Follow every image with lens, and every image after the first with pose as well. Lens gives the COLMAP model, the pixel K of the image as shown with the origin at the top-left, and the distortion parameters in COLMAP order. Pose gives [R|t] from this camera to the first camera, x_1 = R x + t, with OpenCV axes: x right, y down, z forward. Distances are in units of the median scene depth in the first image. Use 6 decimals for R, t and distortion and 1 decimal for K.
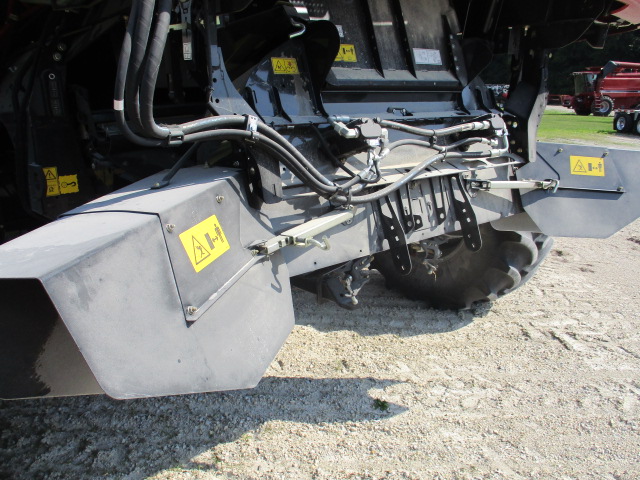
lens RADIAL K [[534.2, 0, 319.1], [0, 534.2, 231.7], [0, 0, 1]] dist [-0.064371, -0.003249]
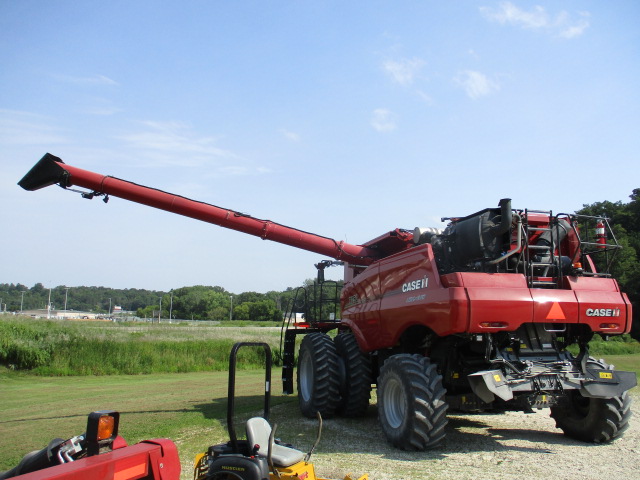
lens RADIAL K [[528.8, 0, 320.0], [0, 528.8, 238.0], [0, 0, 1]] dist [-0.008416, -0.004389]
pose [[0.907487, -0.081631, -0.412072, 0.371529], [-0.106811, 0.903861, -0.414279, 0.820277], [0.406274, 0.419967, 0.811523, -3.482752]]
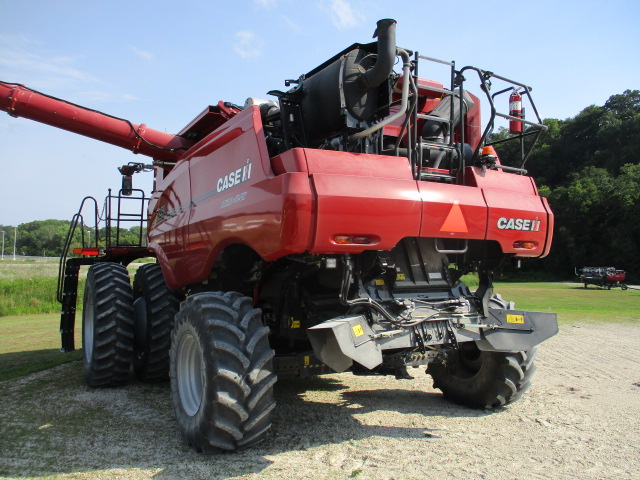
lens RADIAL K [[528.8, 0, 320.0], [0, 528.8, 238.0], [0, 0, 1]] dist [-0.008416, -0.004389]
pose [[0.981323, -0.026419, -0.190546, 0.153712], [-0.036987, 0.946131, -0.321664, 0.367737], [0.188780, 0.322704, 0.927483, -1.649348]]
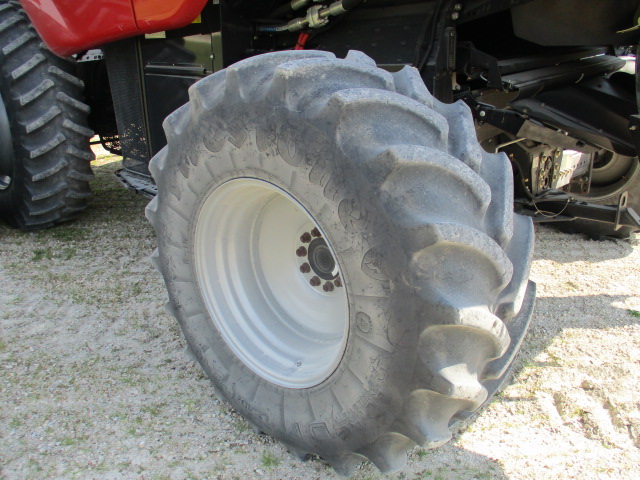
lens RADIAL K [[538.0, 0, 302.7], [0, 538.0, 239.6], [0, 0, 1]] dist [-0.000680, 0.001189]
pose [[0.996204, -0.040628, 0.076991, -0.953257], [0.033020, 0.994675, 0.097630, 0.021977], [-0.080548, -0.094717, 0.992240, -0.175793]]
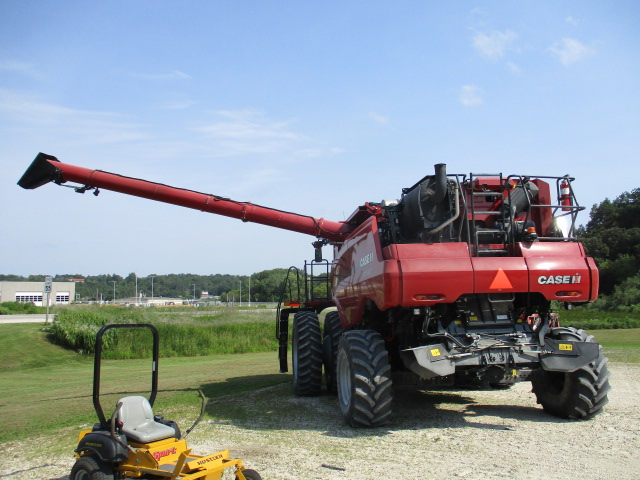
lens RADIAL K [[529.4, 0, 320.0], [0, 529.4, 240.0], [0, 0, 1]] dist [-0.003391, -0.002956]
pose [[0.831651, -0.111457, -0.543998, 1.300180], [-0.110324, 0.926957, -0.358580, 0.695434], [0.544228, 0.358230, 0.758609, -2.927252]]
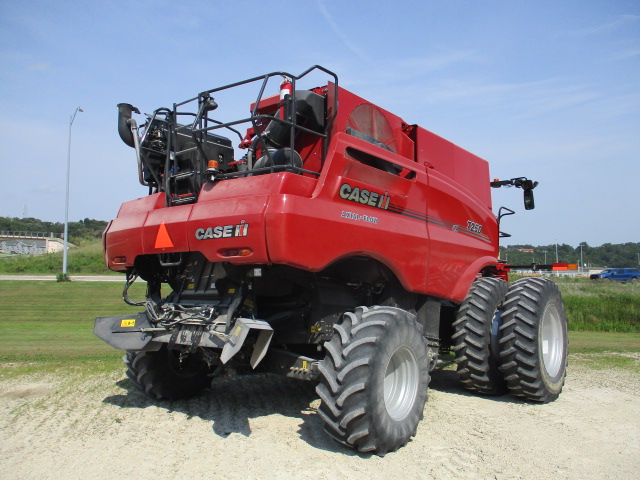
lens RADIAL K [[528.8, 0, 320.0], [0, 528.8, 238.0], [0, 0, 1]] dist [-0.008416, -0.004389]
pose [[0.174826, -0.107947, -0.978664, 3.251501], [-0.262070, 0.953014, -0.151934, -0.297838], [0.949081, 0.283040, 0.138322, 1.100900]]
